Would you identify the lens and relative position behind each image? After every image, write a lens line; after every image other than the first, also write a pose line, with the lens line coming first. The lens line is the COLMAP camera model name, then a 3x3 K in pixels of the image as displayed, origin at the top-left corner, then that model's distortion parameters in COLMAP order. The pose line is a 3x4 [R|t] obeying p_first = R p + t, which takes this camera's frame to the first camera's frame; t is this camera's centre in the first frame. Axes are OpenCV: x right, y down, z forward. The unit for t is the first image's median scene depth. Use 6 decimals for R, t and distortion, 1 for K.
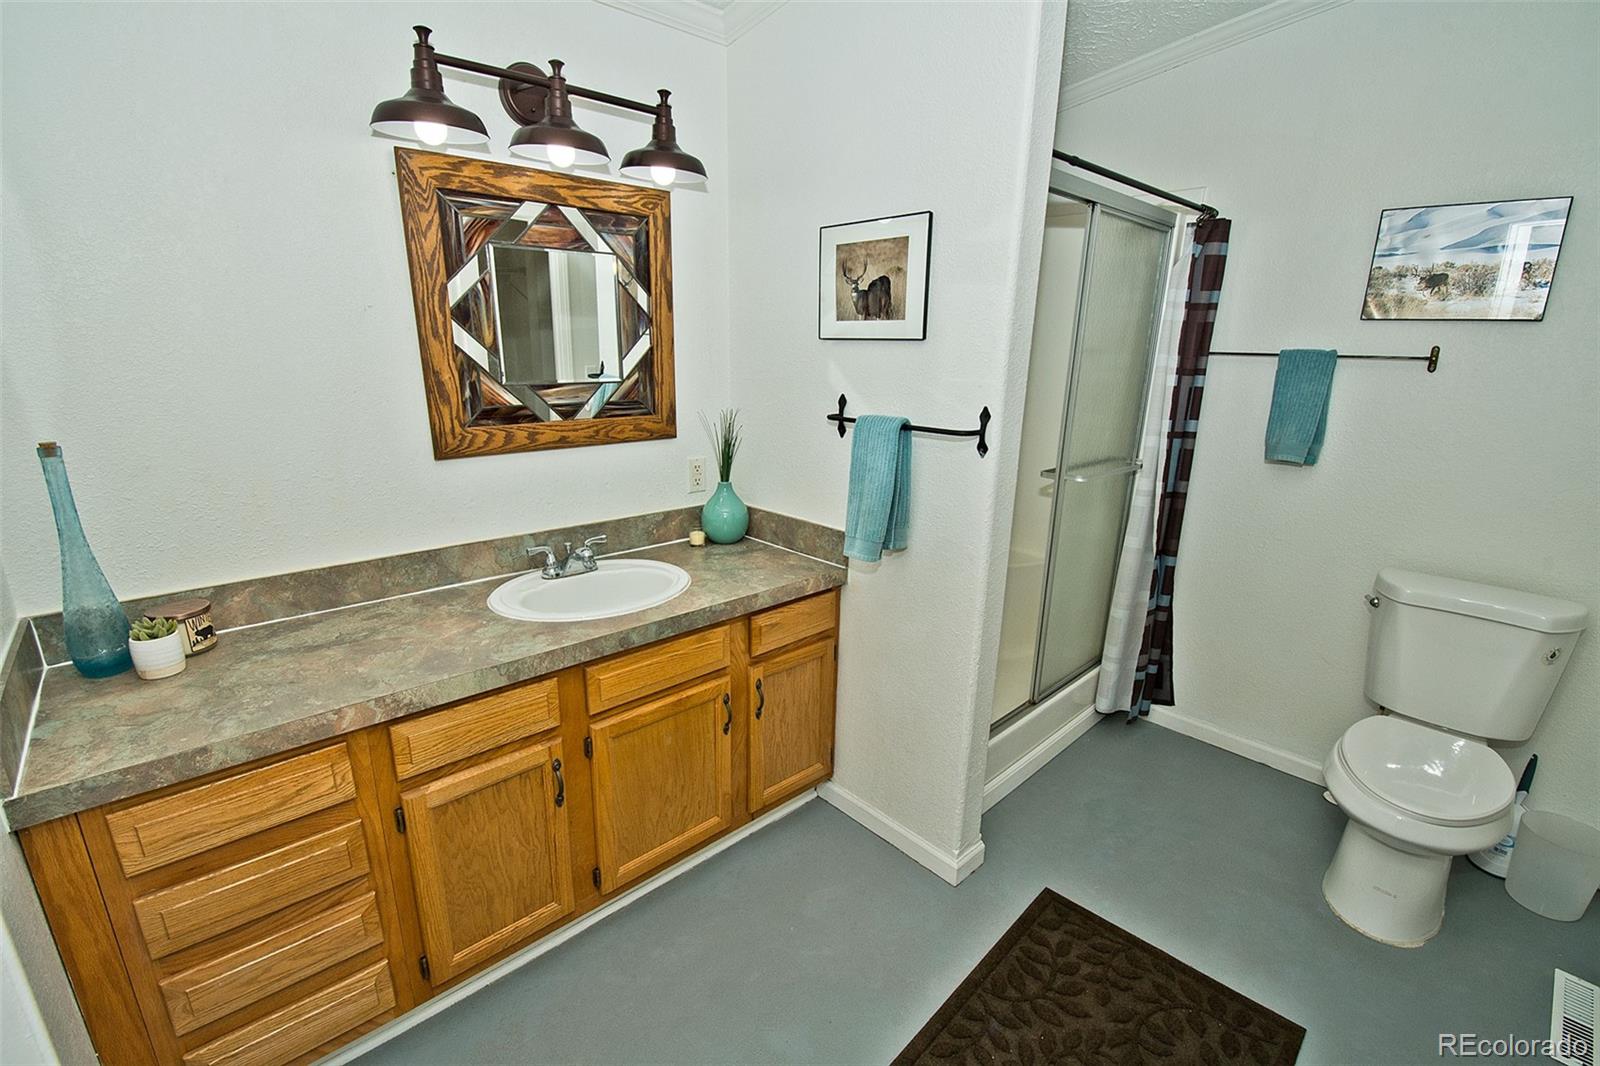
lens RADIAL K [[703.1, 0, 808.6], [0, 703.1, 544.2], [0, 0, 1]] dist [0.019876, -0.026553]
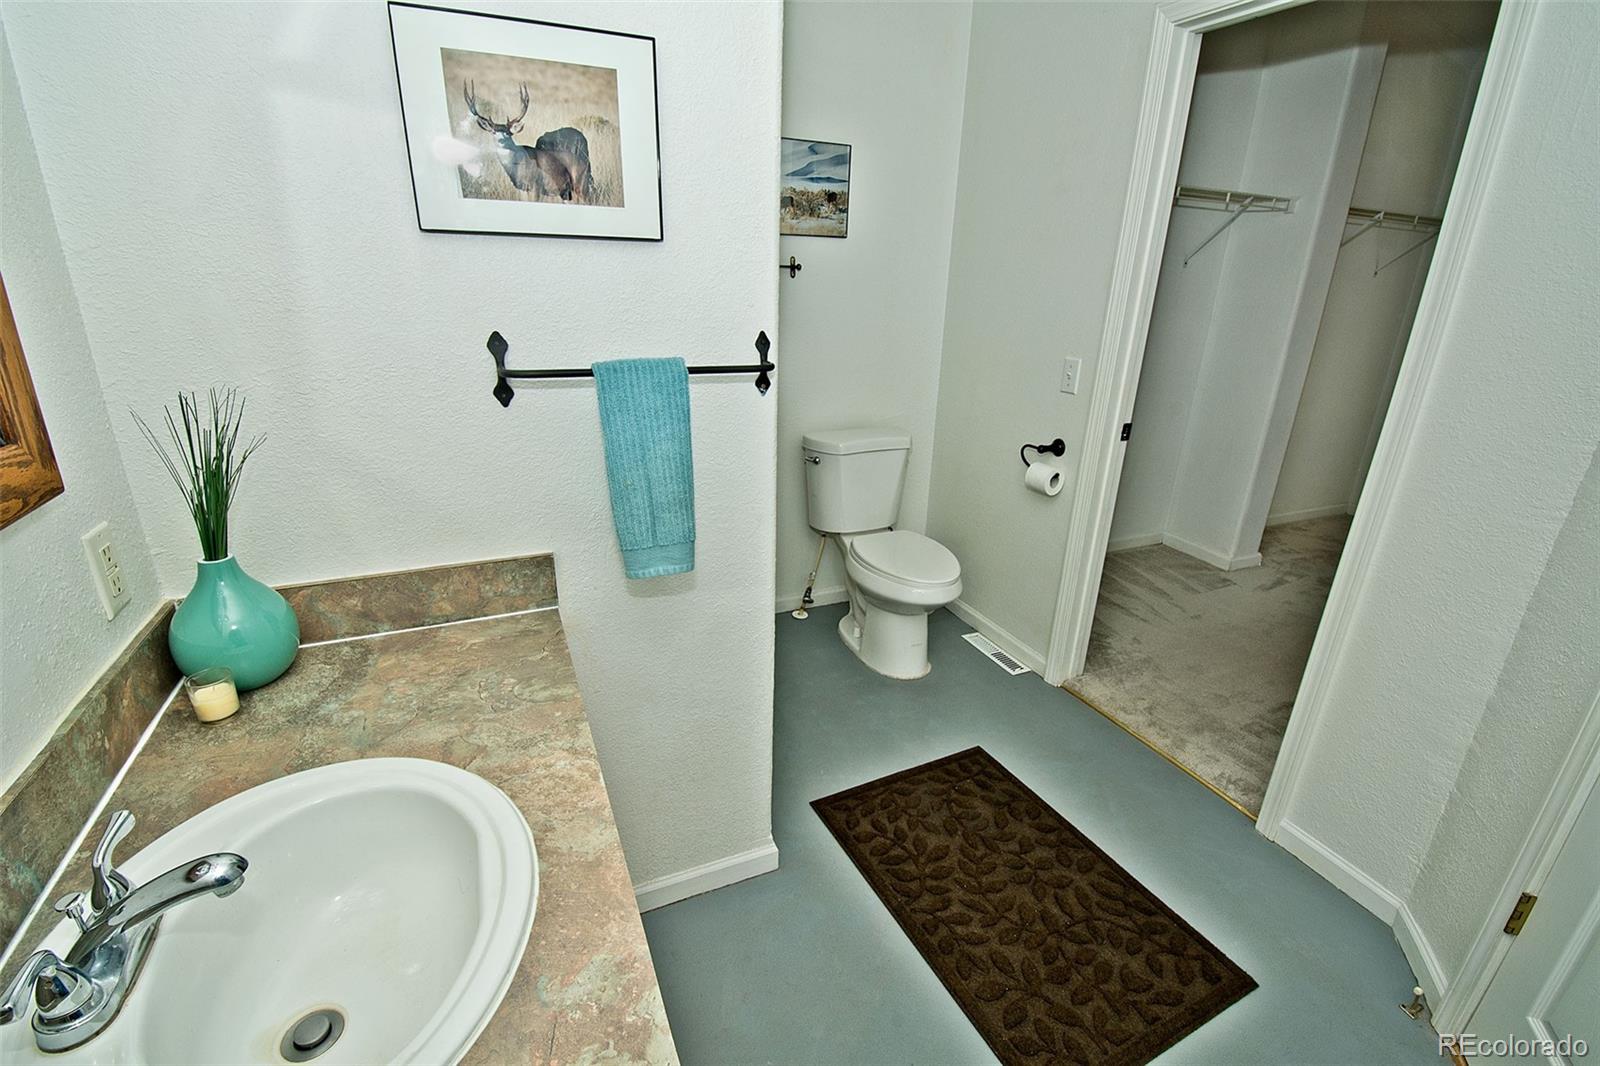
lens RADIAL K [[703.1, 0, 808.6], [0, 703.1, 544.2], [0, 0, 1]] dist [0.019876, -0.026553]
pose [[0.329490, -0.345537, 0.878658, -0.483011], [0.236563, 0.931154, 0.277472, -0.166224], [-0.914043, 0.116434, 0.388547, 0.615694]]
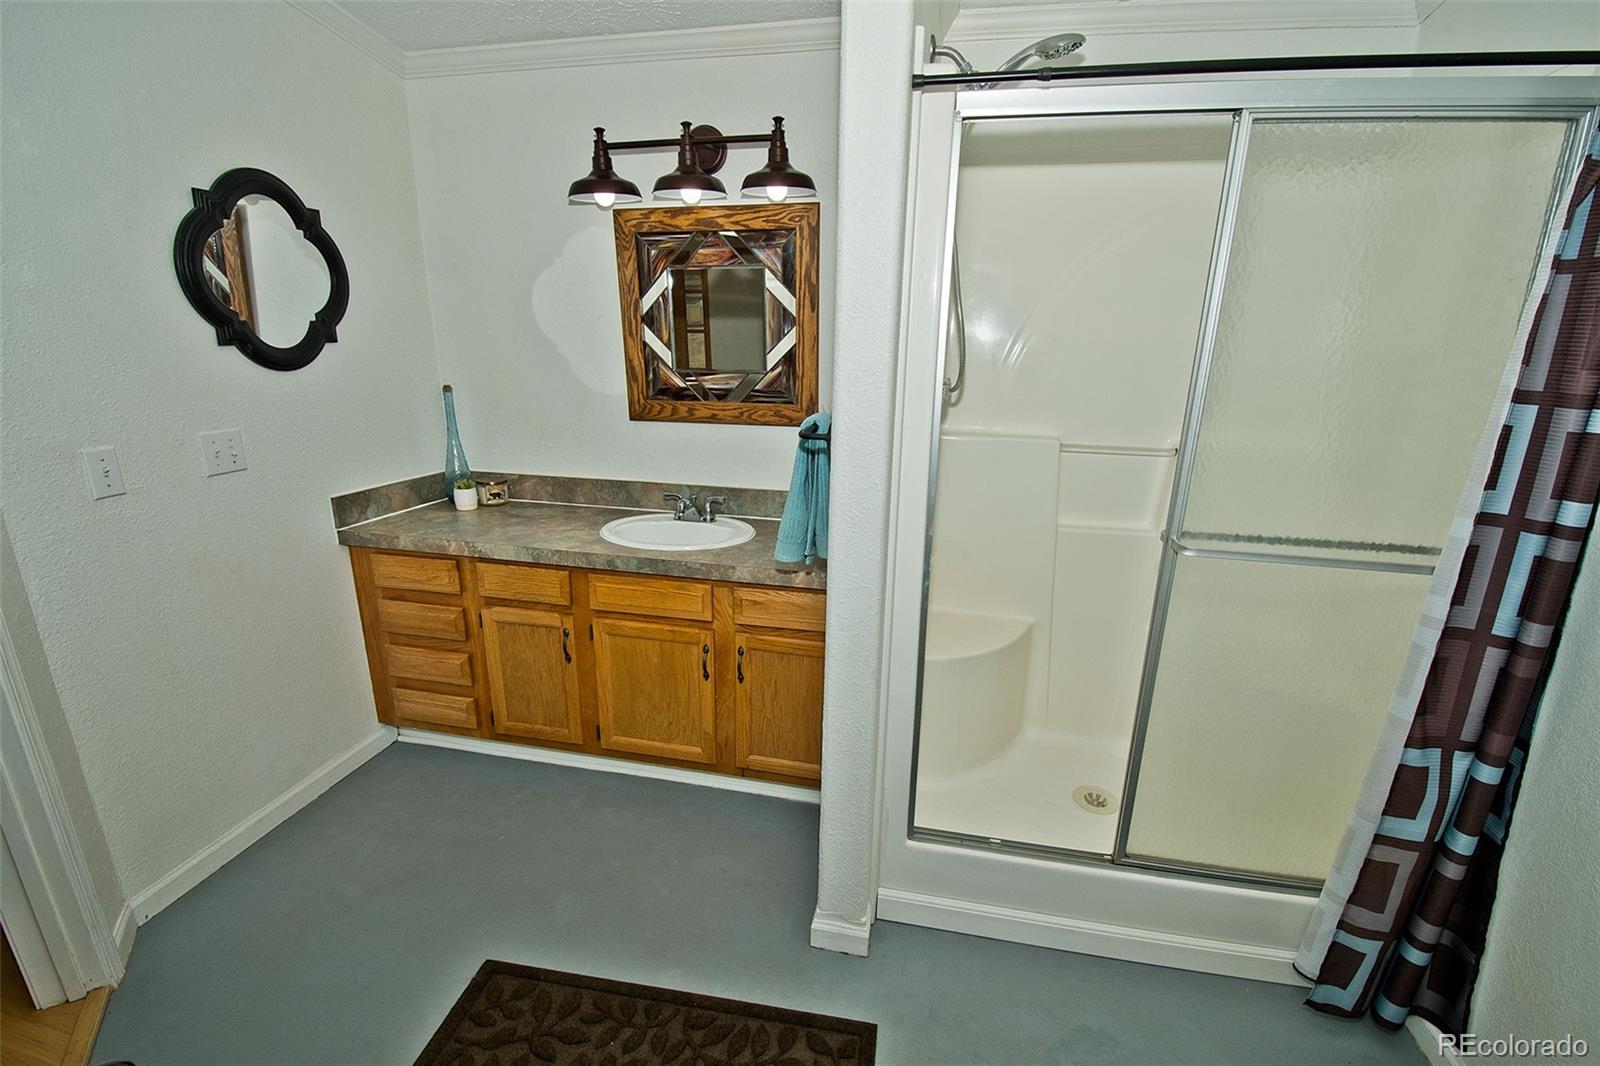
lens RADIAL K [[703.1, 0, 808.6], [0, 703.1, 544.2], [0, 0, 1]] dist [0.019876, -0.026553]
pose [[0.567406, 0.223589, -0.792501, 0.880410], [-0.231767, 0.966885, 0.106851, -0.110674], [0.790148, 0.123048, 0.600437, 0.440632]]
